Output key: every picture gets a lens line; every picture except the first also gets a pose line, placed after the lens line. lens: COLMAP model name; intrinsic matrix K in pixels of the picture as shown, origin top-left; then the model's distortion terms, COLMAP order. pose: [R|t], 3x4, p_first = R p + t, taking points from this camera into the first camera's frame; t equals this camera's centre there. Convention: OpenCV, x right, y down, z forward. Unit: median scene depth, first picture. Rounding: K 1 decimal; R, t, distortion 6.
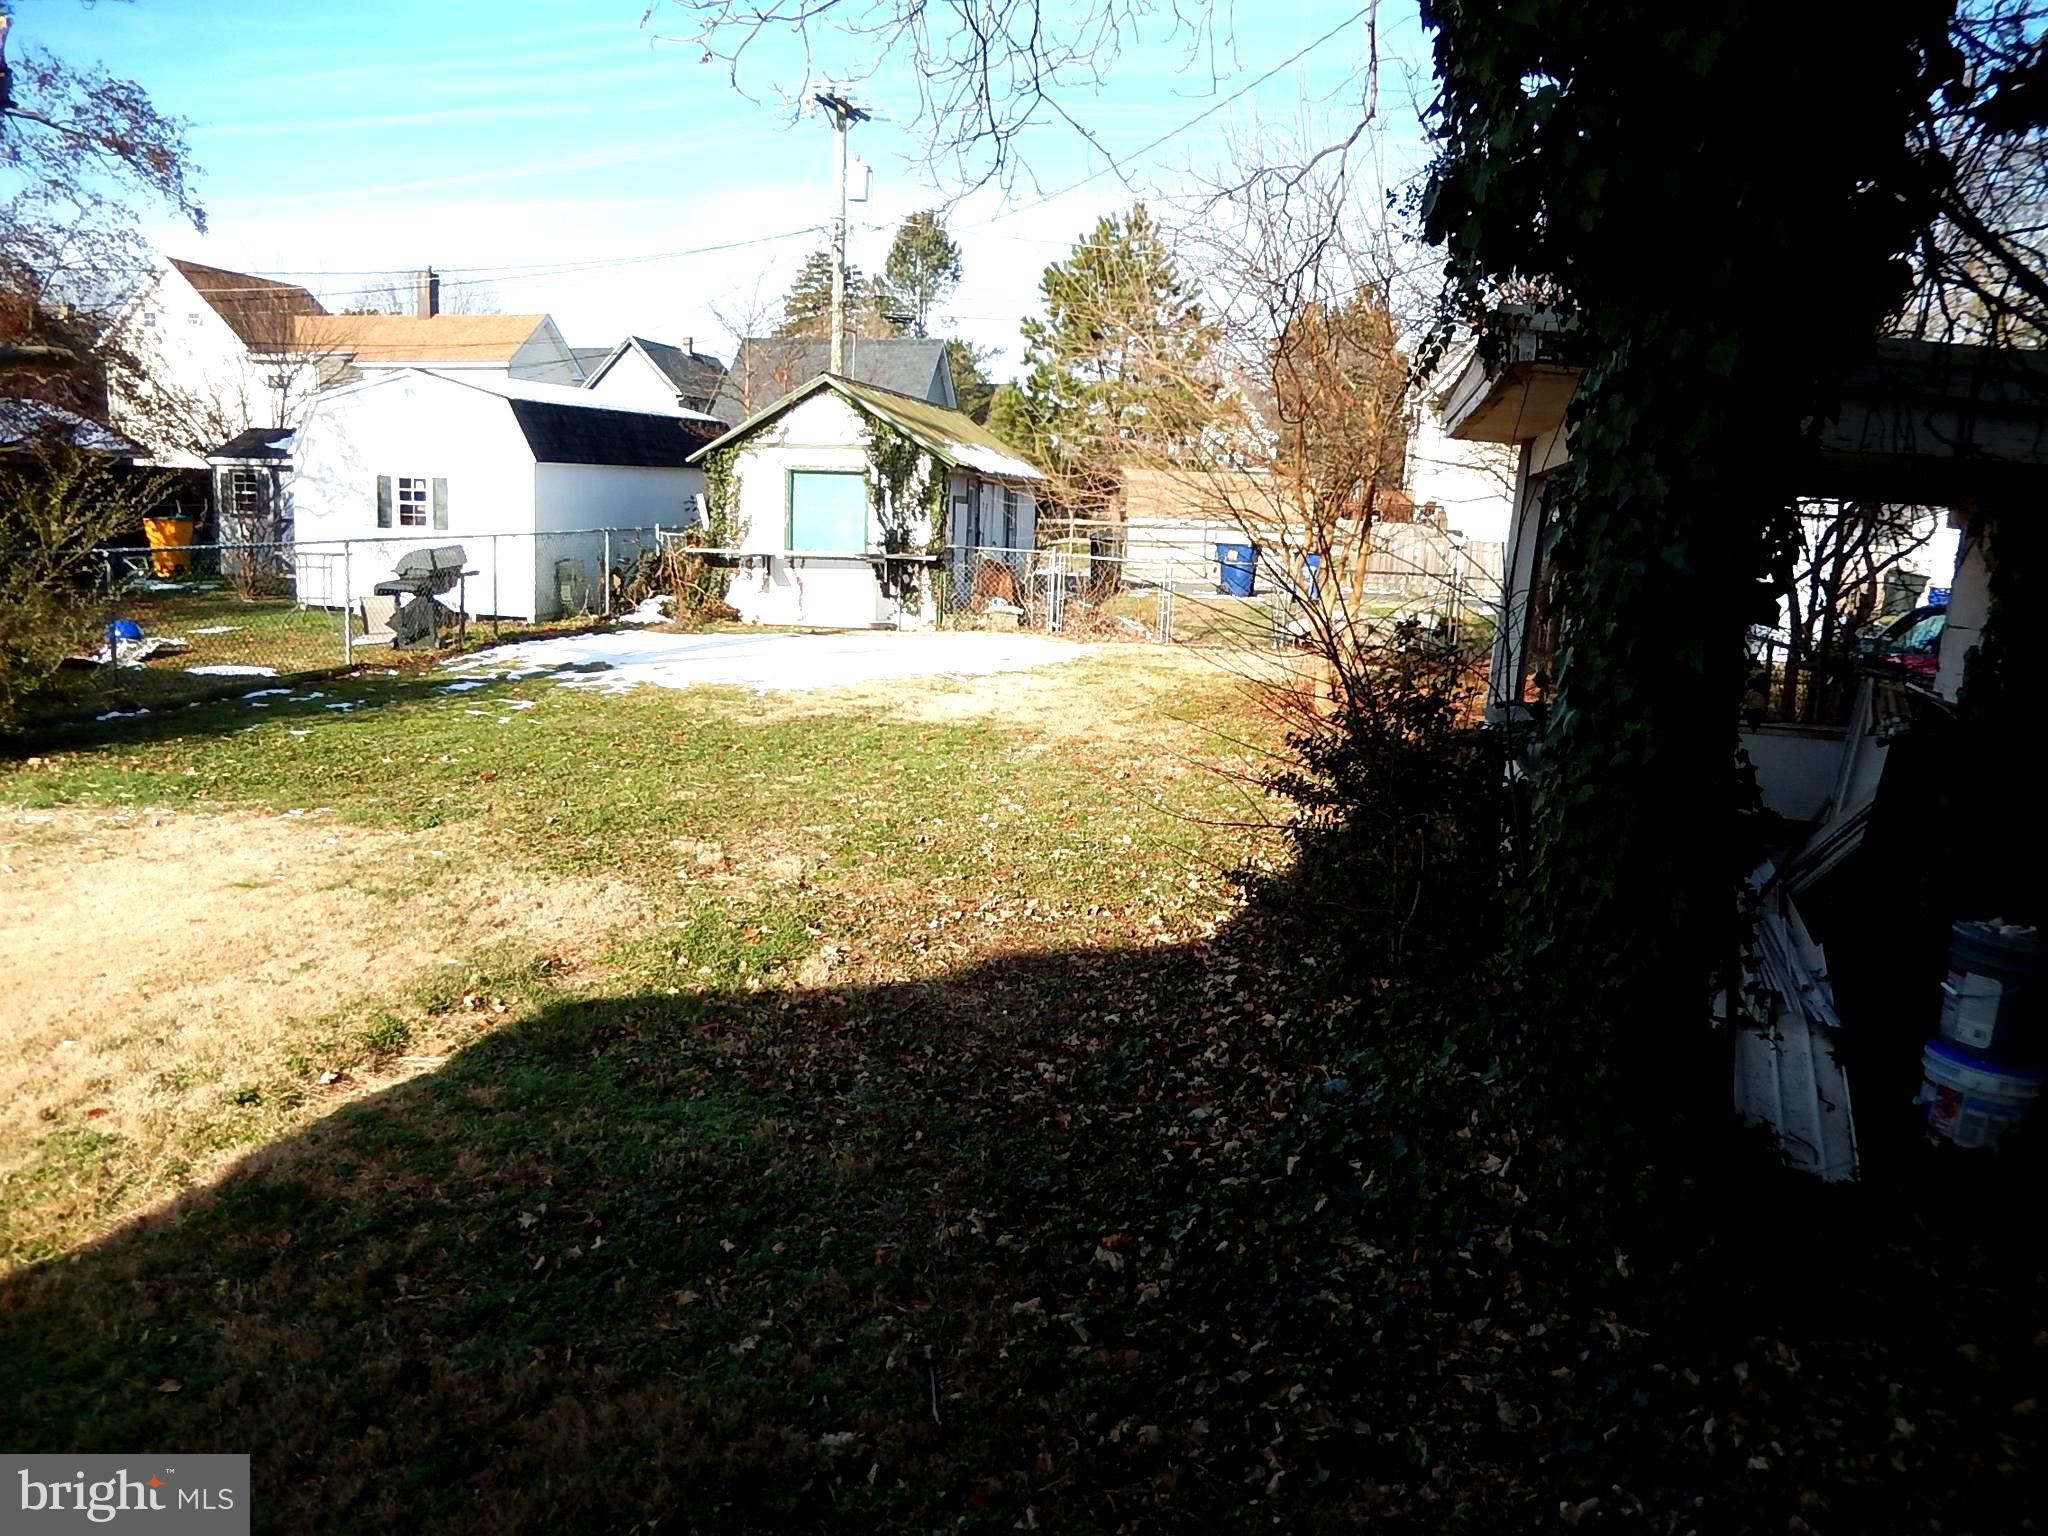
lens RADIAL K [[1510.6, 0, 1021.1], [0, 1510.6, 767.8], [0, 0, 1]] dist [0.009482, -0.000624]
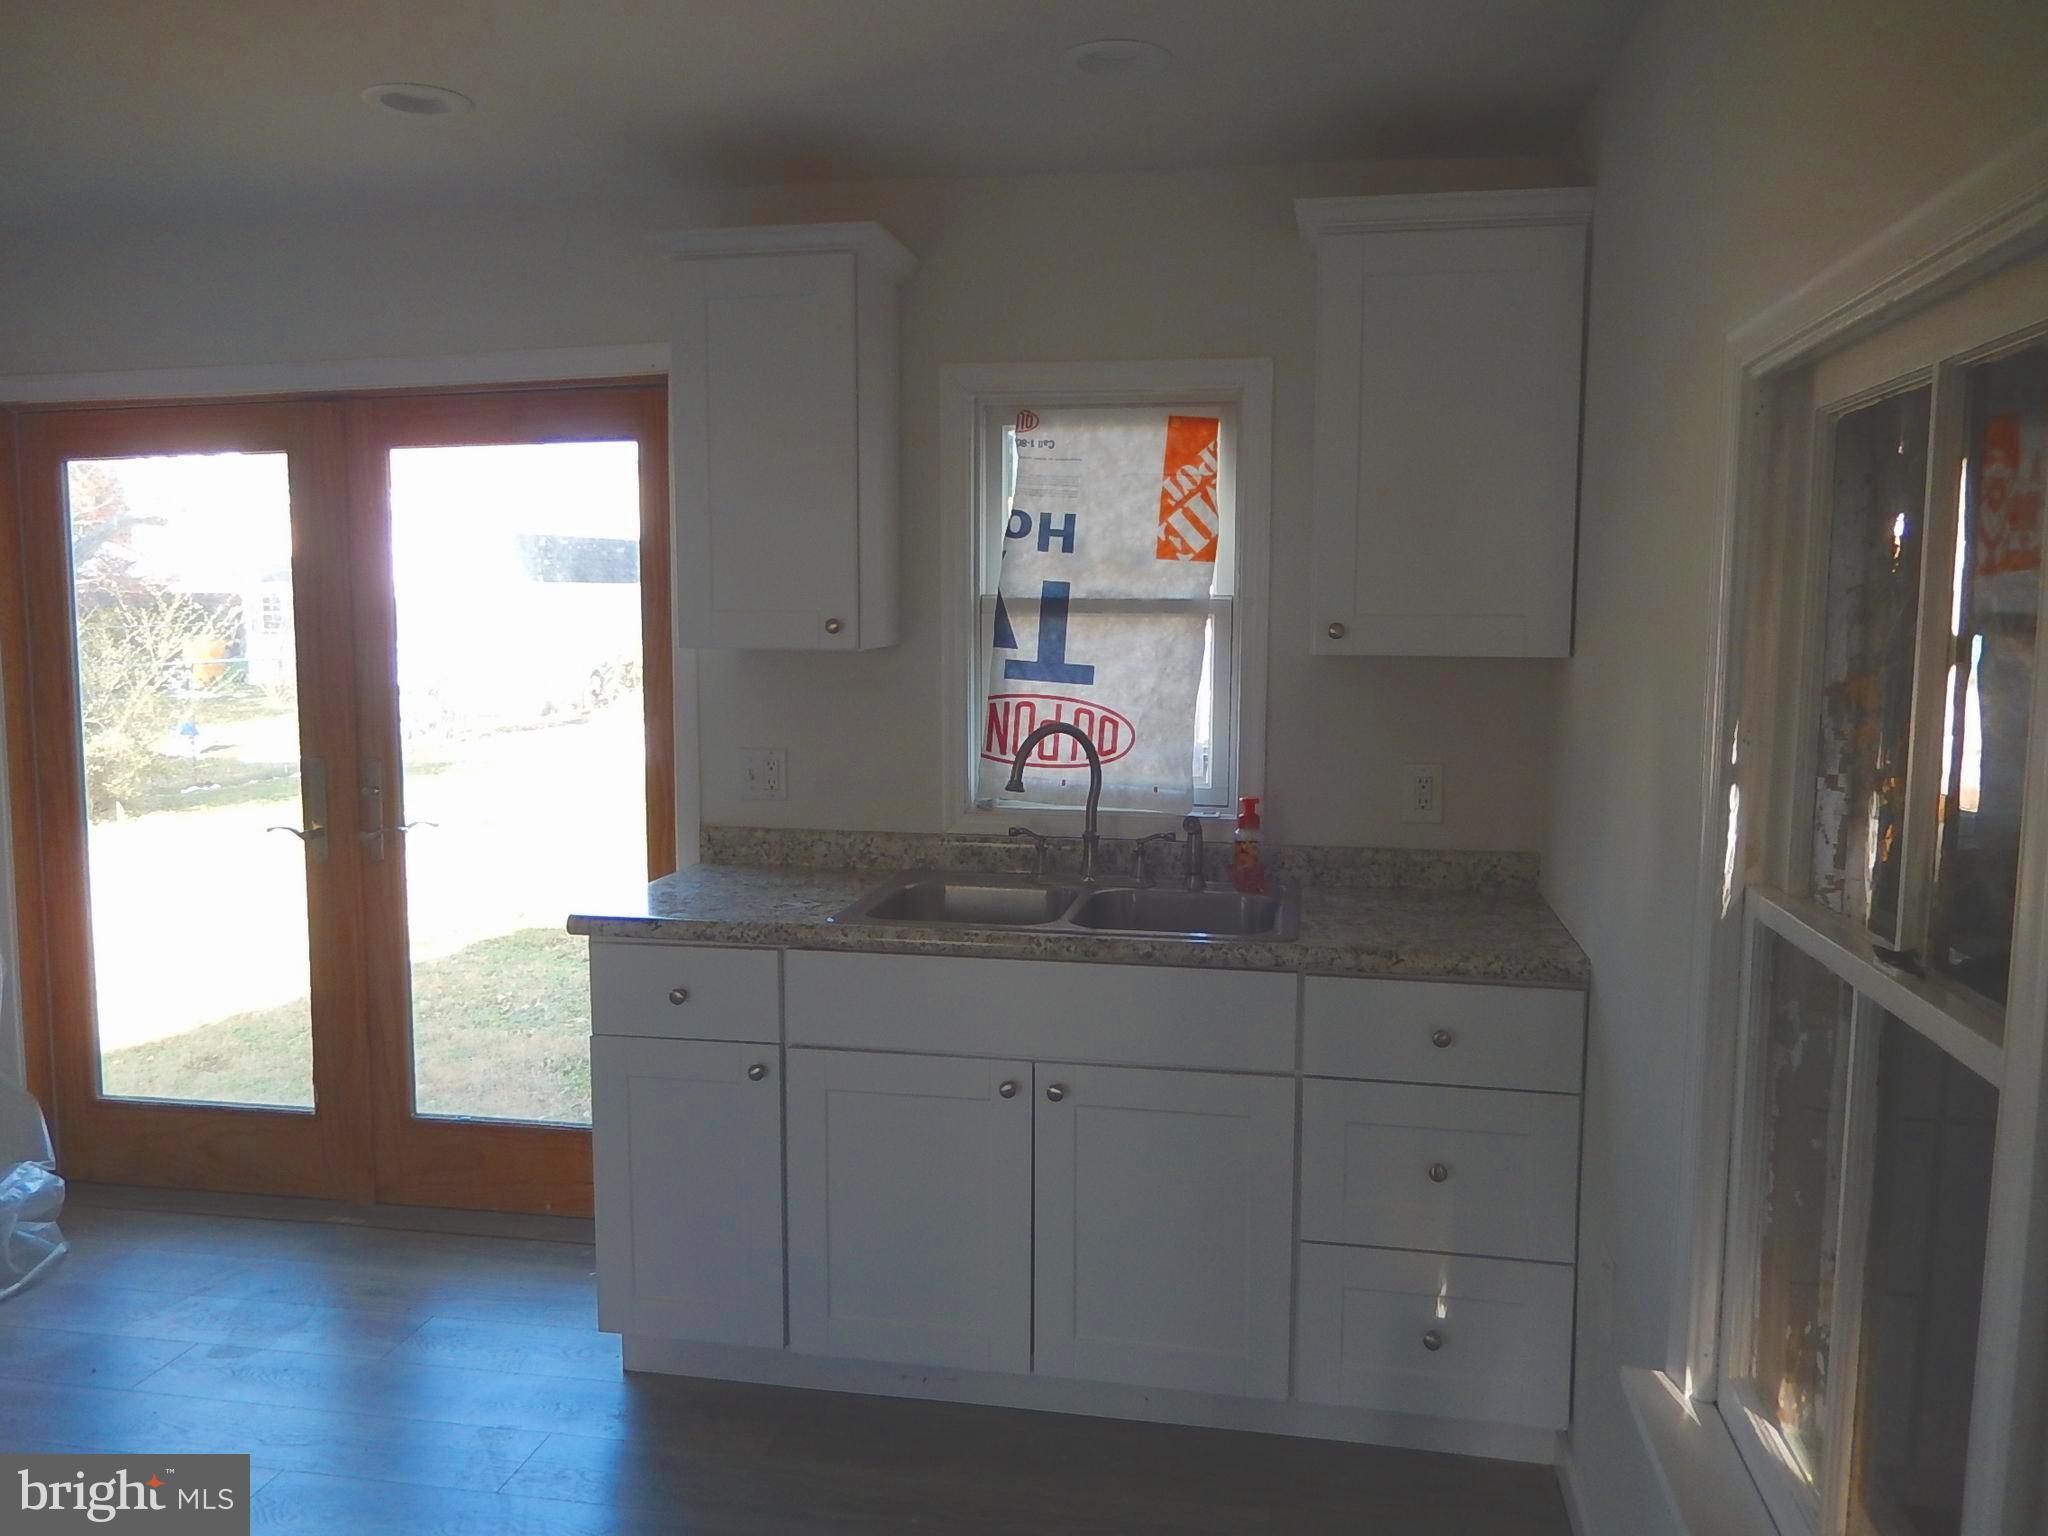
lens RADIAL K [[1510.6, 0, 1026.7], [0, 1510.6, 766.4], [0, 0, 1]] dist [0.009482, -0.000624]
pose [[0.999815, -0.019146, 0.002057, 0.105376], [0.019240, 0.997667, -0.065498, 0.042283], [-0.000798, 0.065525, 0.997851, -0.278270]]
